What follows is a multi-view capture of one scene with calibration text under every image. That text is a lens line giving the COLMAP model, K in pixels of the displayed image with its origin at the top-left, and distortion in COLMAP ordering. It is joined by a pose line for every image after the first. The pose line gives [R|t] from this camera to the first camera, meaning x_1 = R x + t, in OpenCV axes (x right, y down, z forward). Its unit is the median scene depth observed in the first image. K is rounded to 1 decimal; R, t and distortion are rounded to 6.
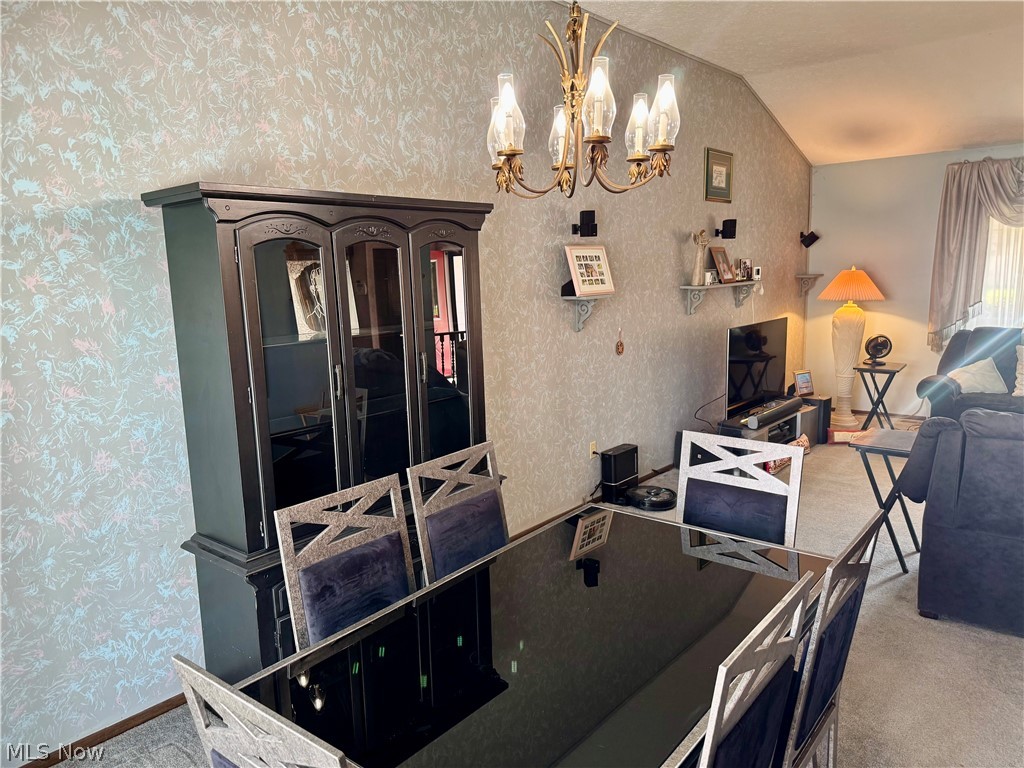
lens RADIAL K [[713.5, 0, 511.4], [0, 713.5, 389.5], [0, 0, 1]] dist [0.088611, -0.137770]
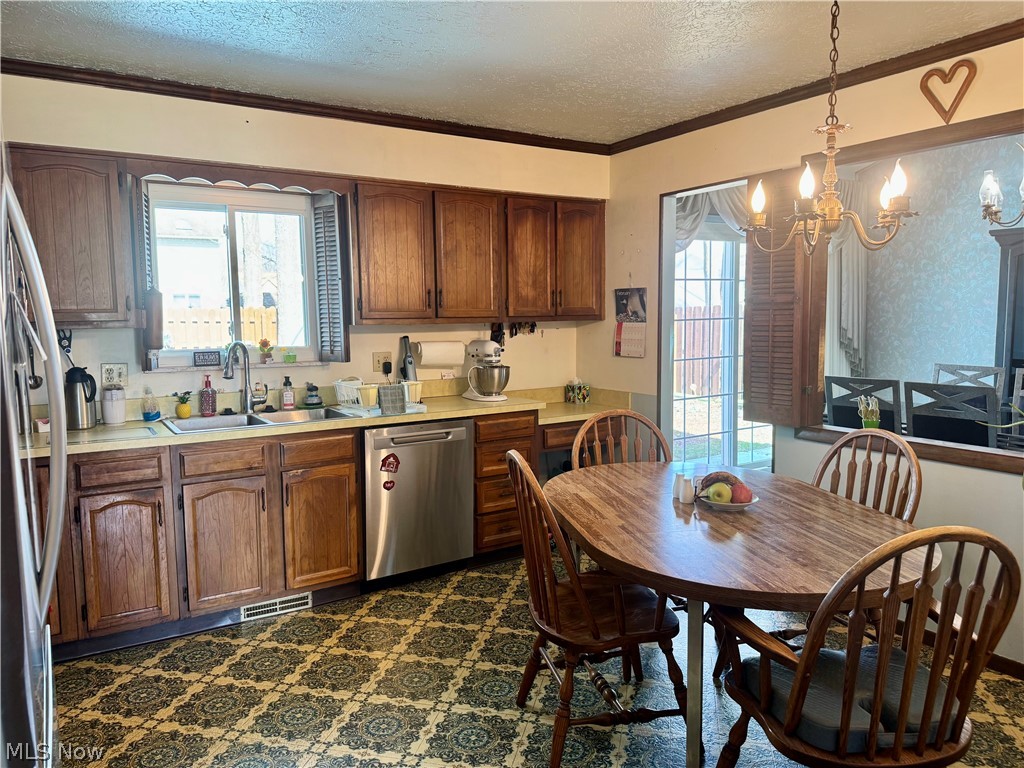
lens RADIAL K [[710.8, 0, 500.7], [0, 710.8, 393.0], [0, 0, 1]] dist [0.076013, -0.092742]
pose [[-0.289780, 0.139210, -0.946915, 1.177876], [-0.134876, 0.973552, 0.184402, 0.003578], [0.947542, 0.181152, -0.263339, 0.109294]]
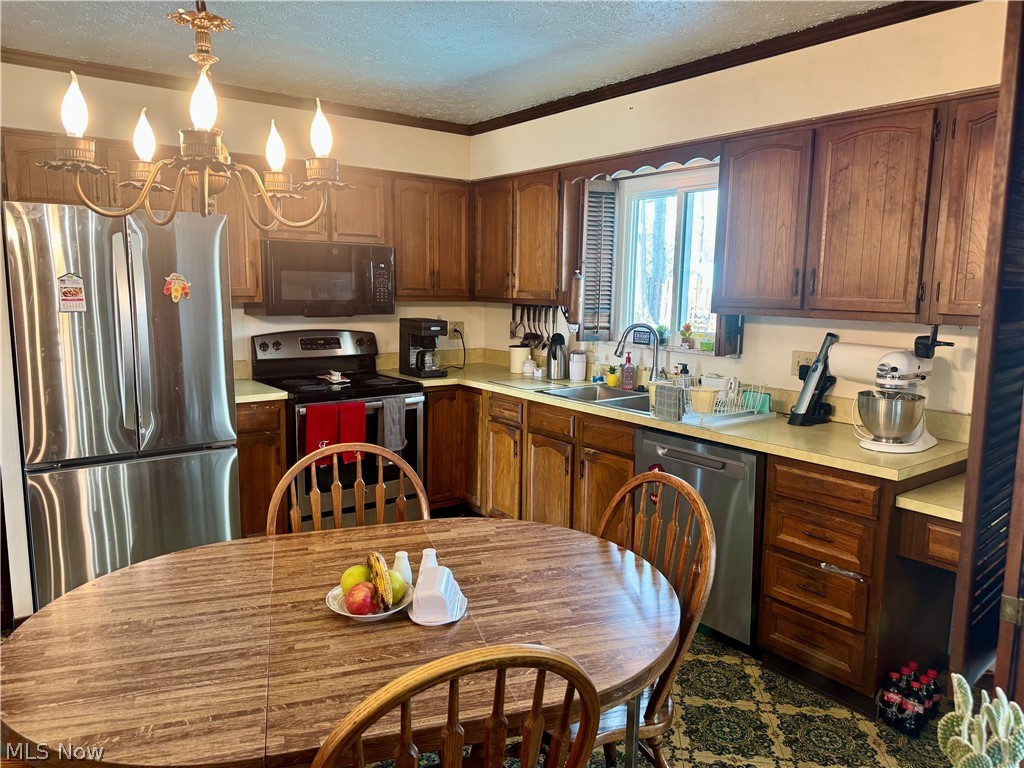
lens RADIAL K [[713.5, 0, 511.4], [0, 713.5, 389.5], [0, 0, 1]] dist [0.088611, -0.137770]
pose [[-0.979817, -0.008018, 0.199735, 0.437227], [0.053213, 0.952678, 0.299286, -0.052303], [-0.192683, 0.303874, -0.933024, 0.460809]]
